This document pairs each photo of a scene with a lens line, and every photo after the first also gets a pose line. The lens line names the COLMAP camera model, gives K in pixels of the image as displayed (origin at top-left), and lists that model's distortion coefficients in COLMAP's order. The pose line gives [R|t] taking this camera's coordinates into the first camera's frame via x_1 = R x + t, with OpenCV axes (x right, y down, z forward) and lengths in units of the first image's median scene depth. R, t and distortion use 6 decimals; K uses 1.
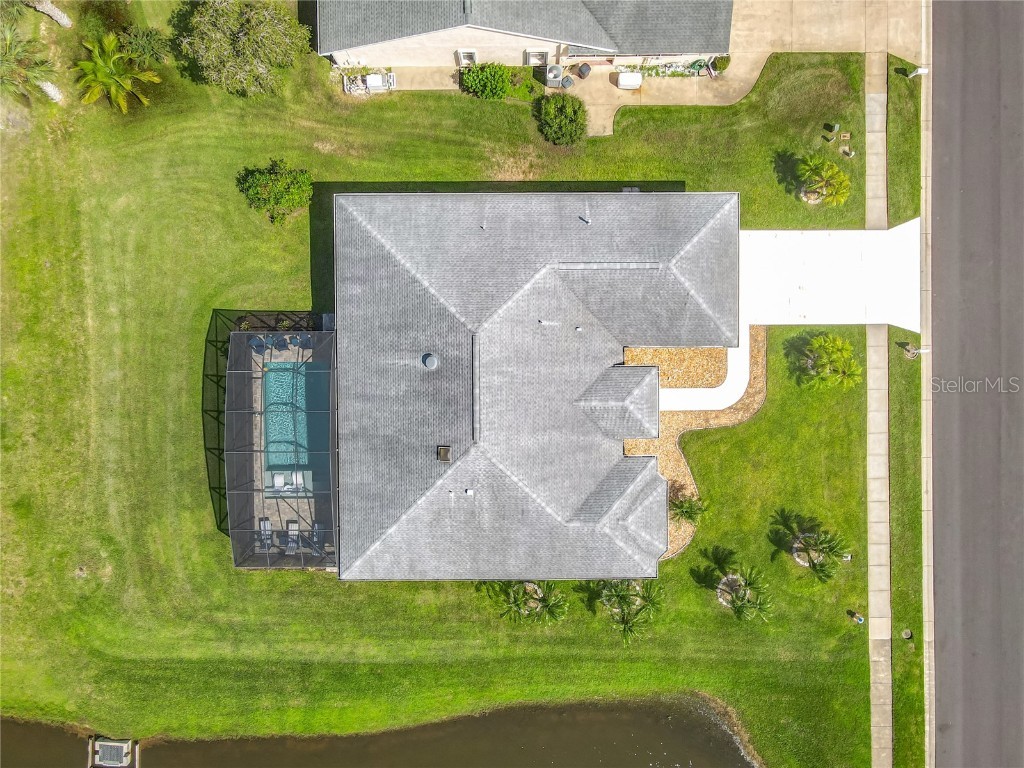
lens RADIAL K [[763.0, 0, 520.0], [0, 763.0, 396.7], [0, 0, 1]] dist [0.004953, 0.008550]
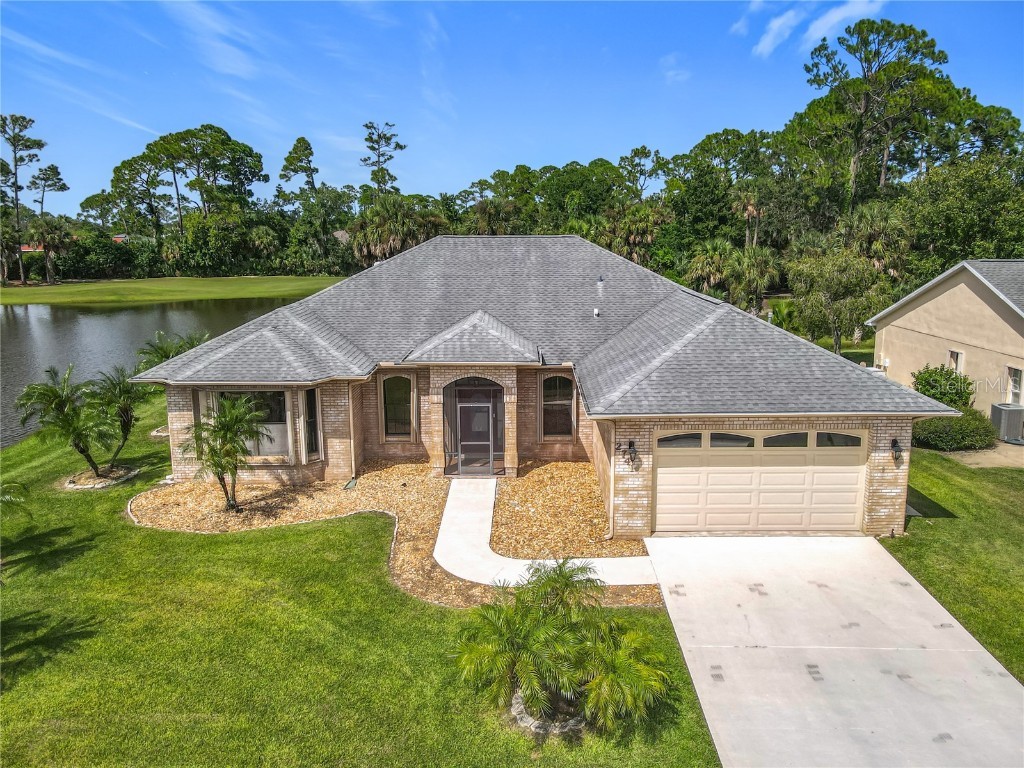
lens RADIAL K [[768.3, 0, 522.8], [0, 768.3, 360.5], [0, 0, 1]] dist [0.013851, -0.005207]
pose [[-0.013687, 0.166050, -0.986022, 0.640609], [-0.999592, -0.026997, 0.009328, -0.030462], [-0.025071, 0.985748, 0.166351, 0.833107]]
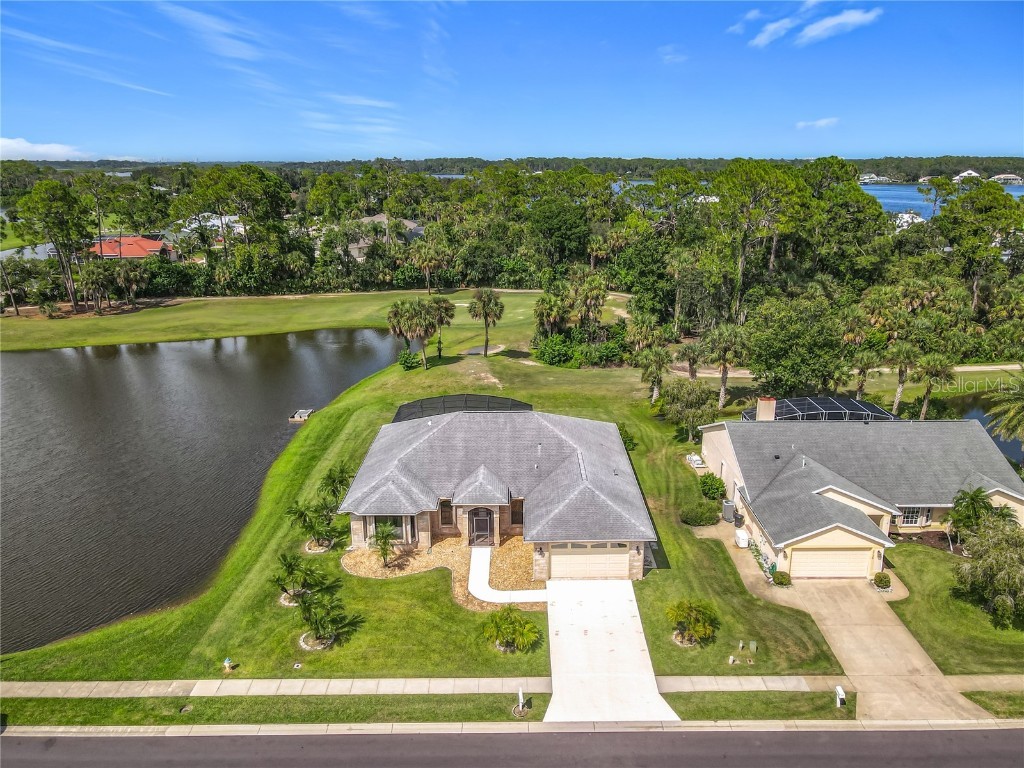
lens RADIAL K [[771.6, 0, 520.8], [0, 771.6, 373.5], [0, 0, 1]] dist [0.000265, 0.006361]
pose [[-0.006044, 0.270960, -0.962572, 1.235624], [-0.999742, -0.022713, -0.000116, -0.050604], [-0.021894, 0.962323, 0.271027, 0.407556]]
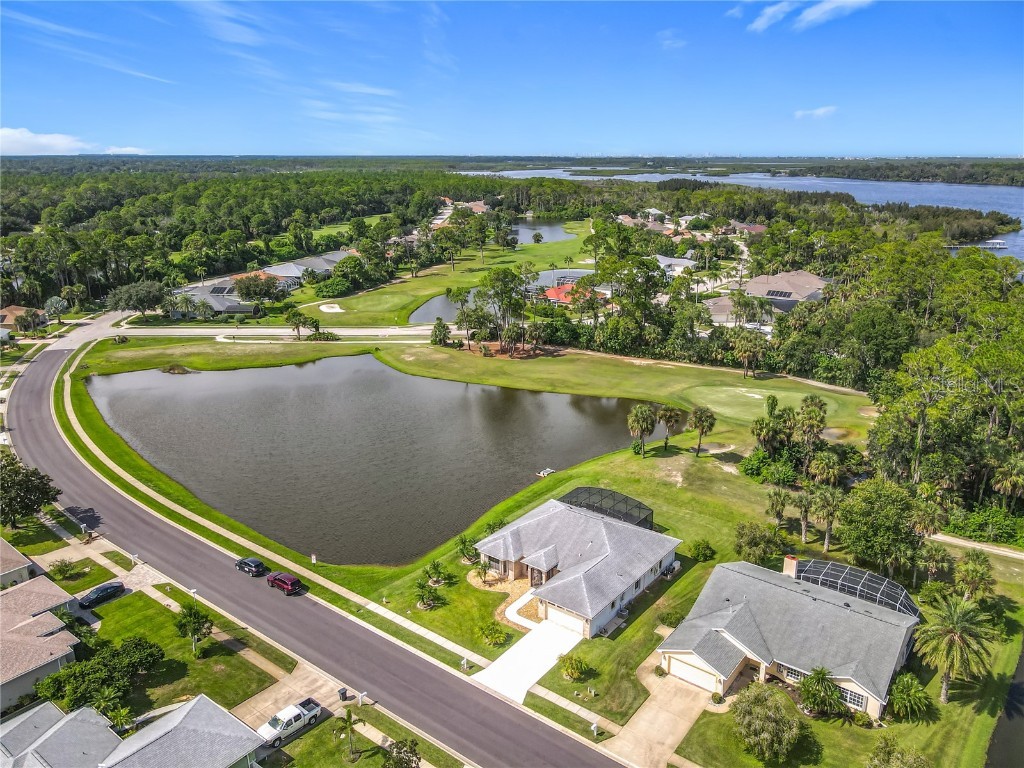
lens RADIAL K [[763.0, 0, 520.0], [0, 763.0, 396.7], [0, 0, 1]] dist [0.004953, 0.008550]
pose [[-0.617737, 0.244456, -0.747424, 1.611828], [-0.786189, -0.213223, 0.580037, -1.059576], [-0.017574, 0.945926, 0.323905, -0.181051]]
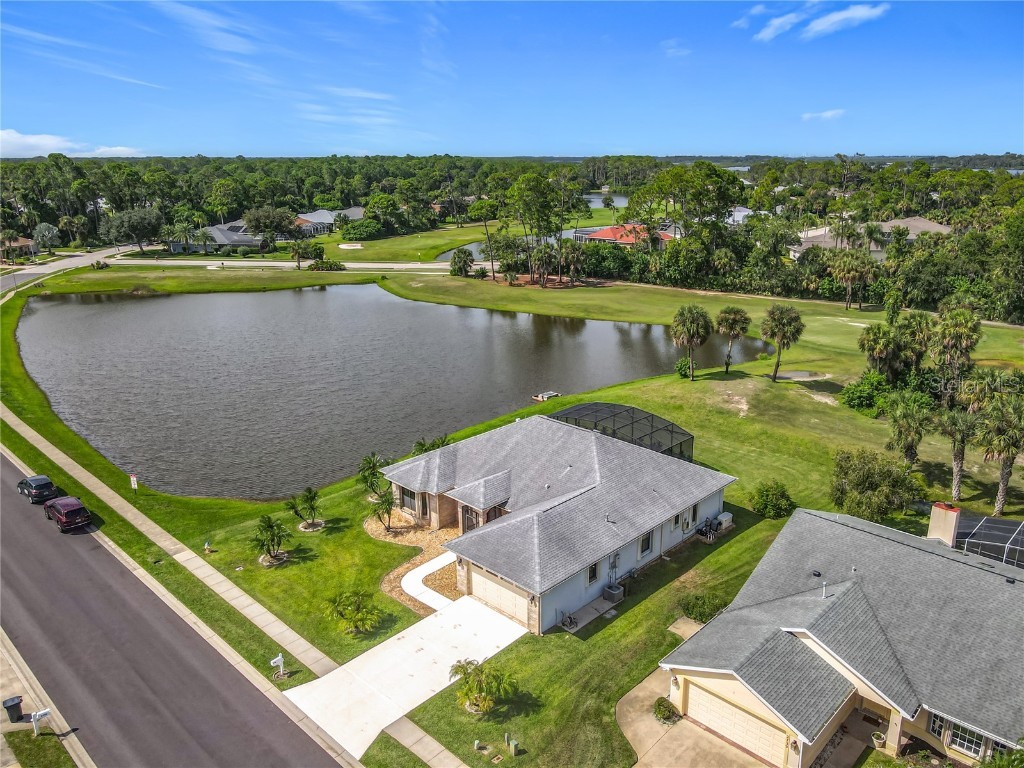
lens RADIAL K [[763.0, 0, 520.0], [0, 763.0, 396.7], [0, 0, 1]] dist [0.004953, 0.008550]
pose [[-0.701831, 0.218307, -0.678068, 0.857529], [-0.712189, -0.234902, 0.661520, -0.786939], [-0.014865, 0.947187, 0.320337, 0.390062]]
